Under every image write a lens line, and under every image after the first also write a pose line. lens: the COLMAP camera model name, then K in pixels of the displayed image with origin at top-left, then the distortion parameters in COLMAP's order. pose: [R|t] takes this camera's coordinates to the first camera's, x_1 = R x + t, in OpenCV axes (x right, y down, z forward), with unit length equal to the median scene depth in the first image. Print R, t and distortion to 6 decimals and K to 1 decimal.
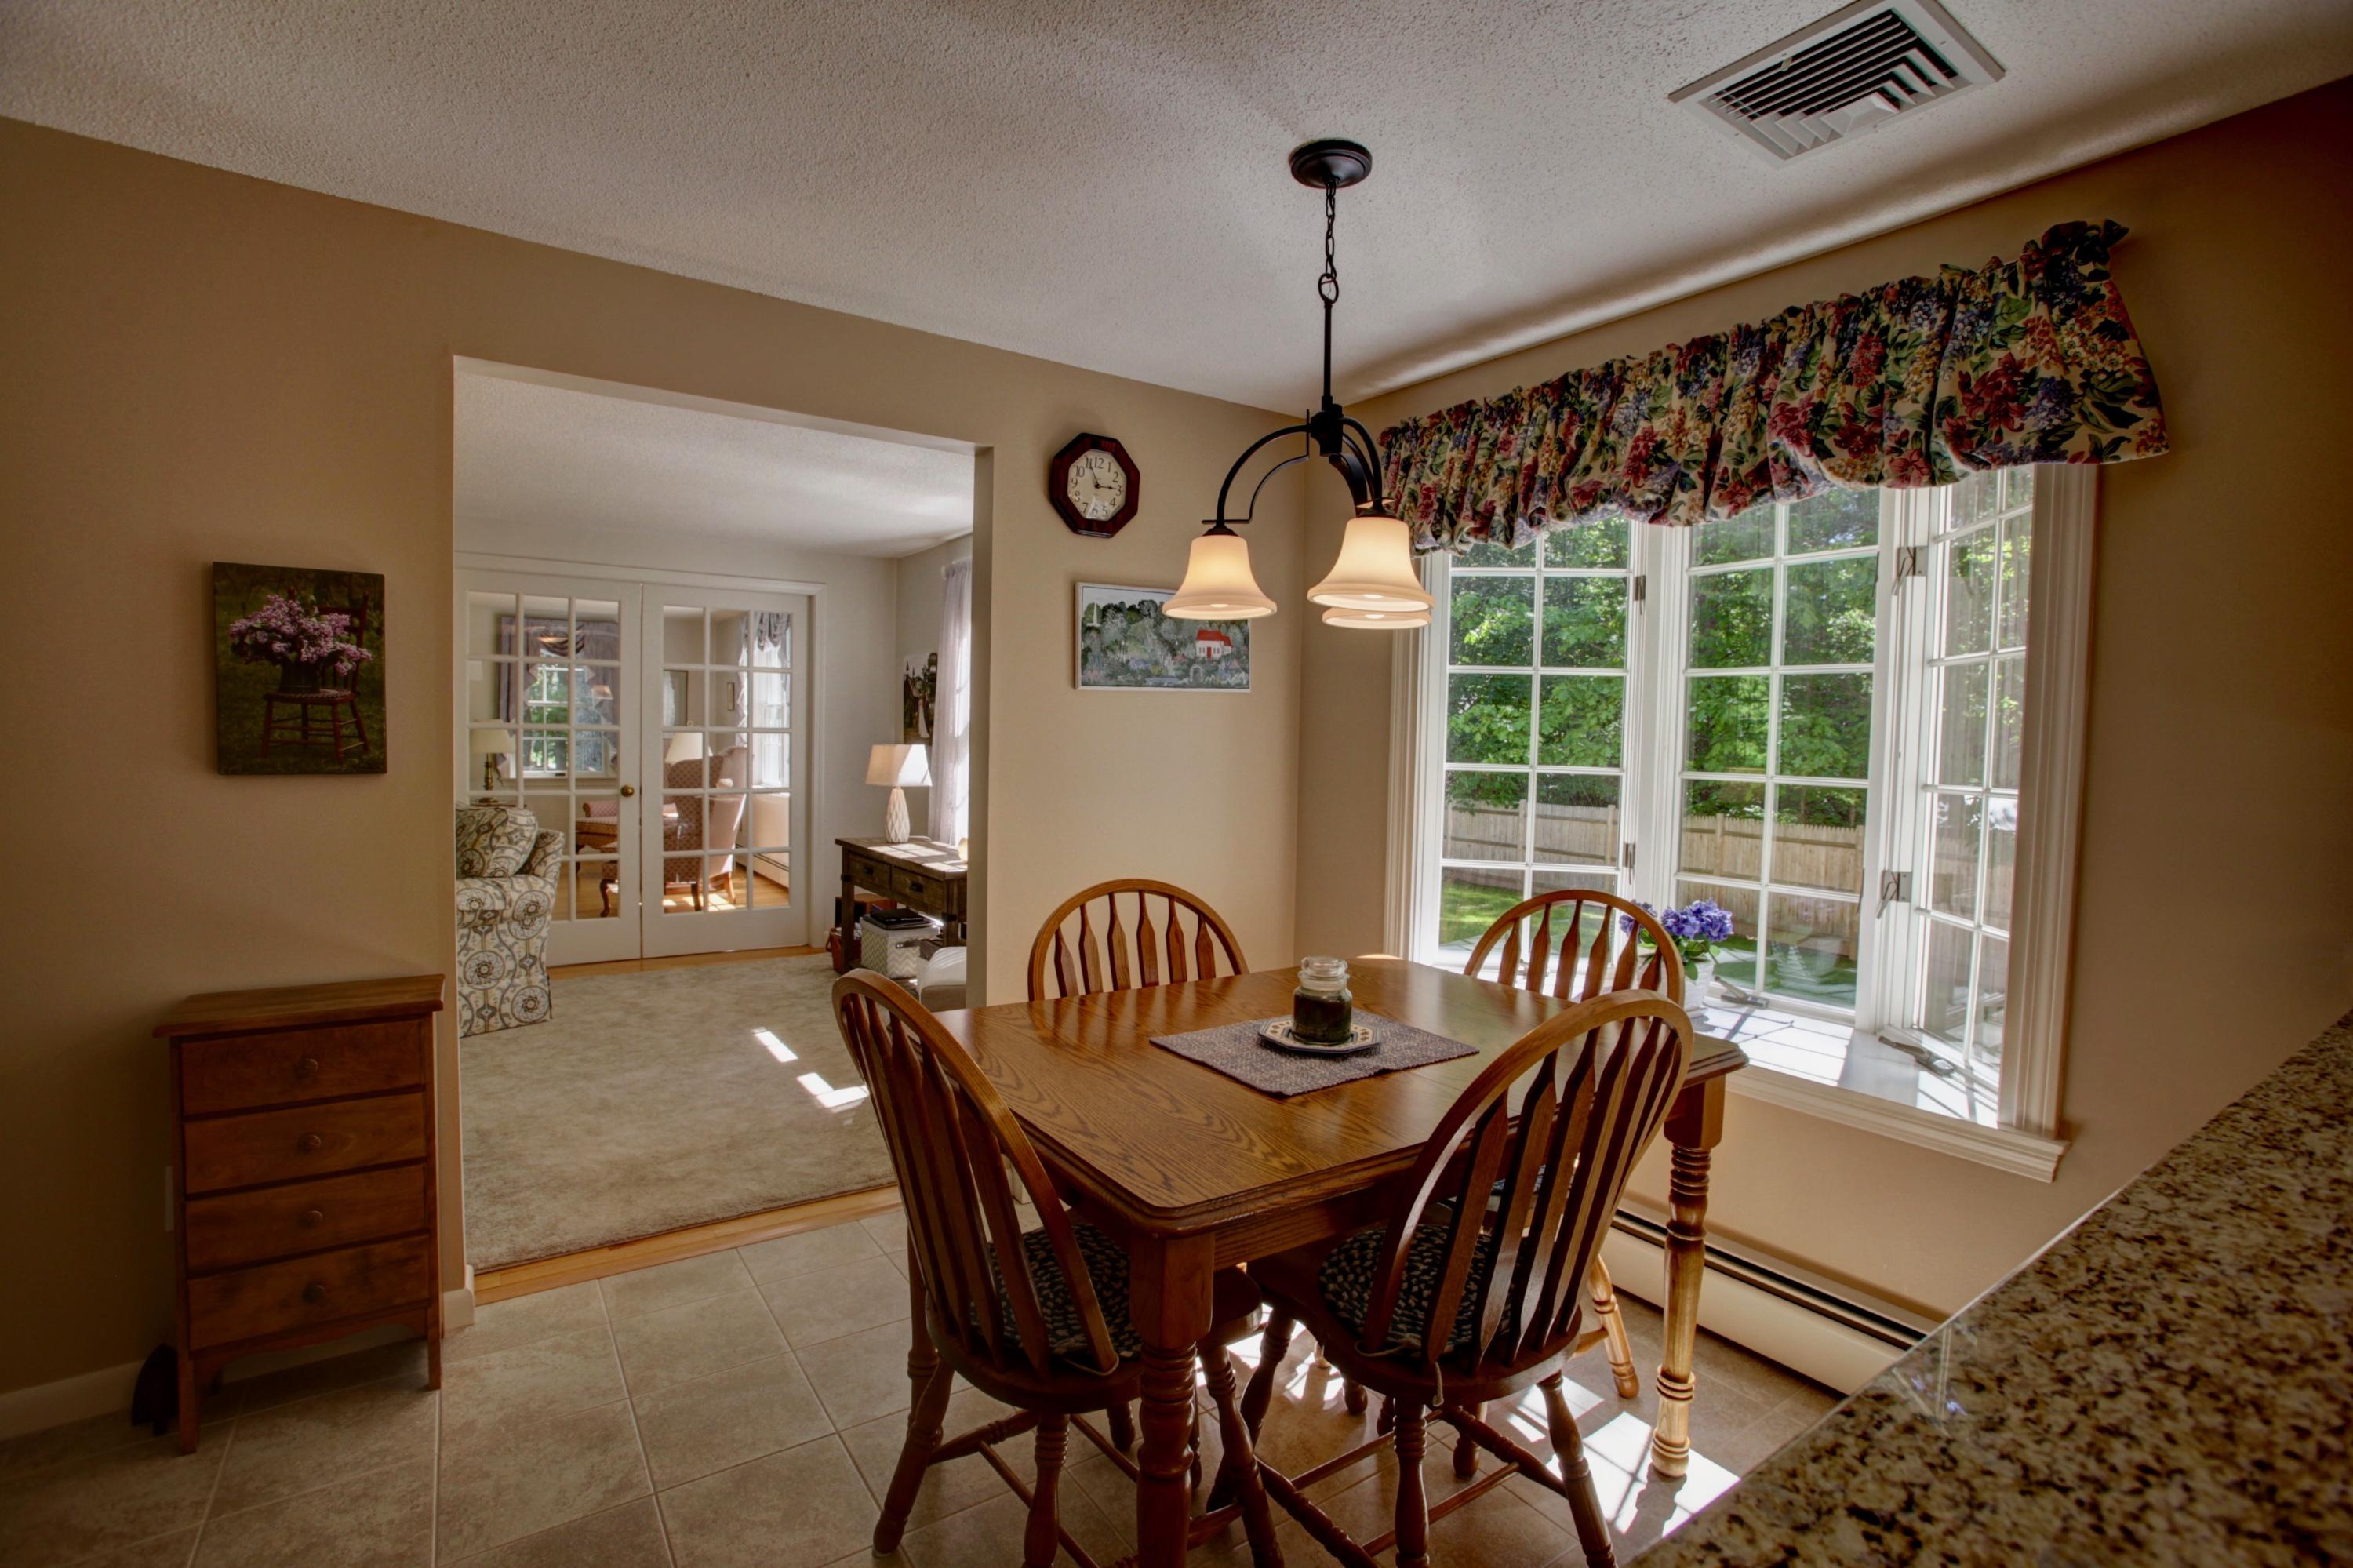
lens RADIAL K [[1072.7, 0, 1175.7], [0, 1072.7, 779.4], [0, 0, 1]] dist [-0.068960, 0.027323]
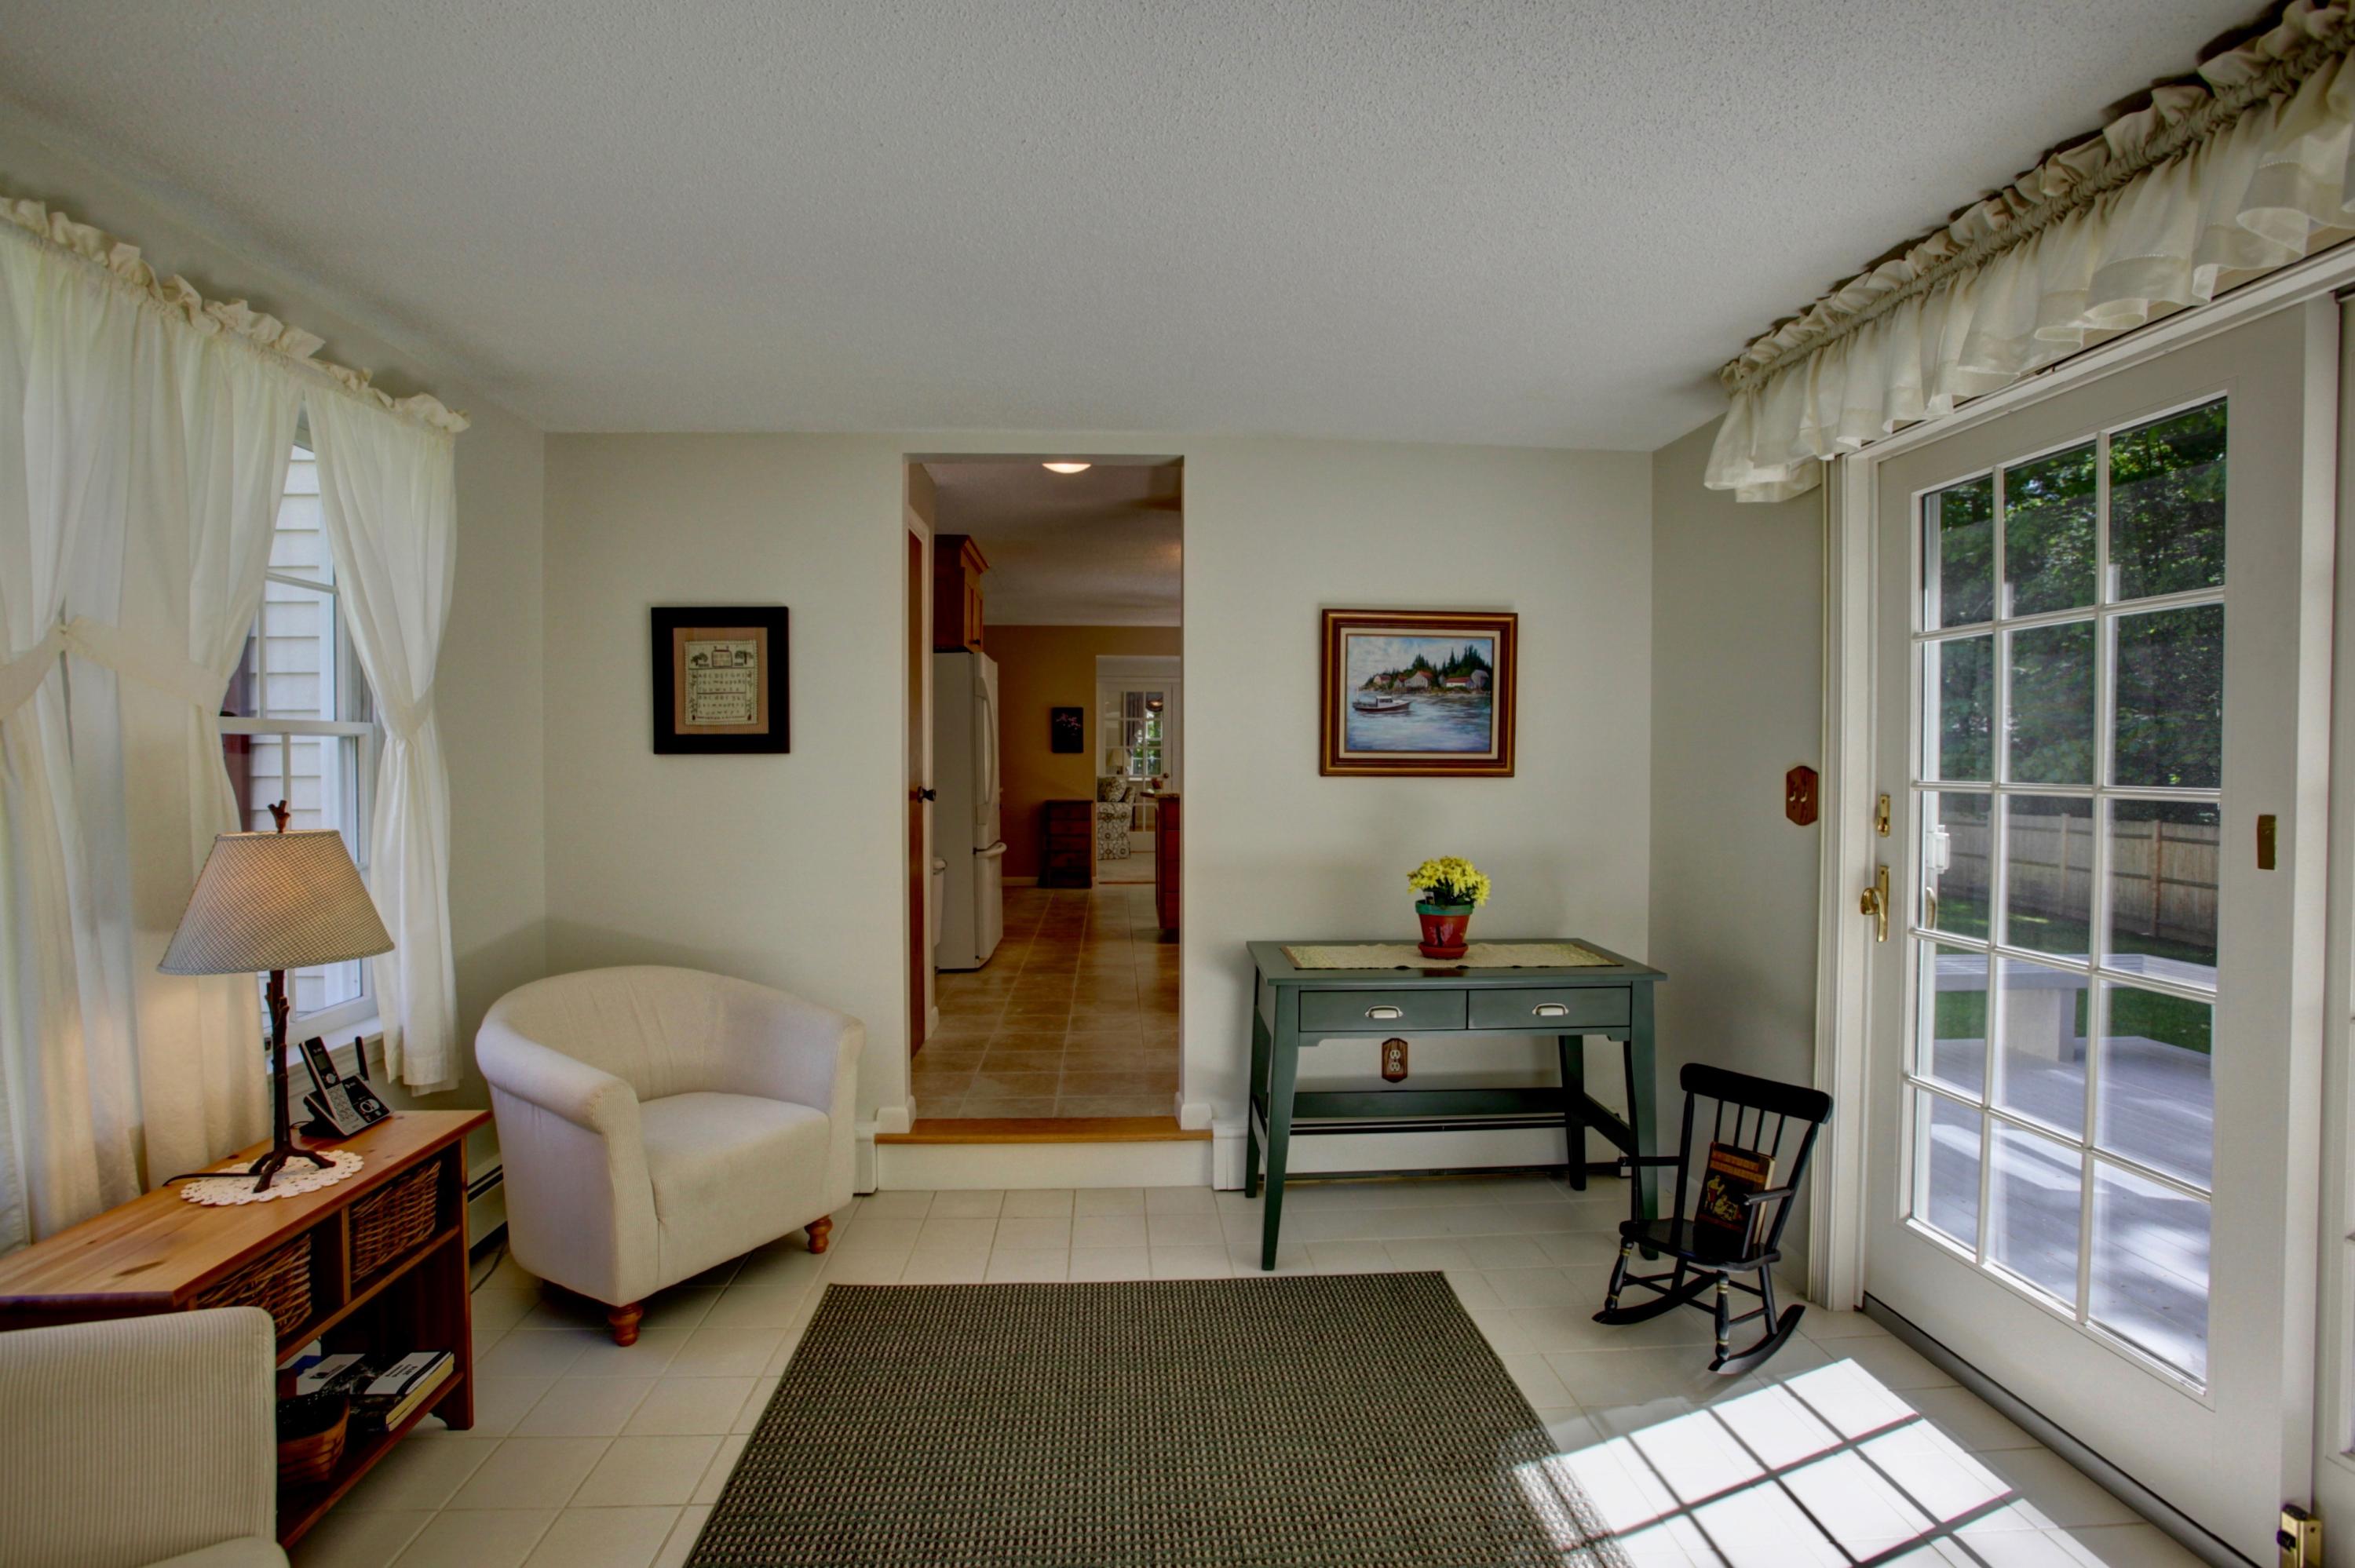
lens RADIAL K [[1073.4, 0, 1176.7], [0, 1073.4, 779.4], [0, 0, 1]] dist [-0.068960, 0.027323]
pose [[0.856775, -0.010809, -0.515577, 1.224900], [-0.004898, 0.999565, -0.029094, 0.152468], [0.515667, 0.027452, 0.856349, -1.711223]]
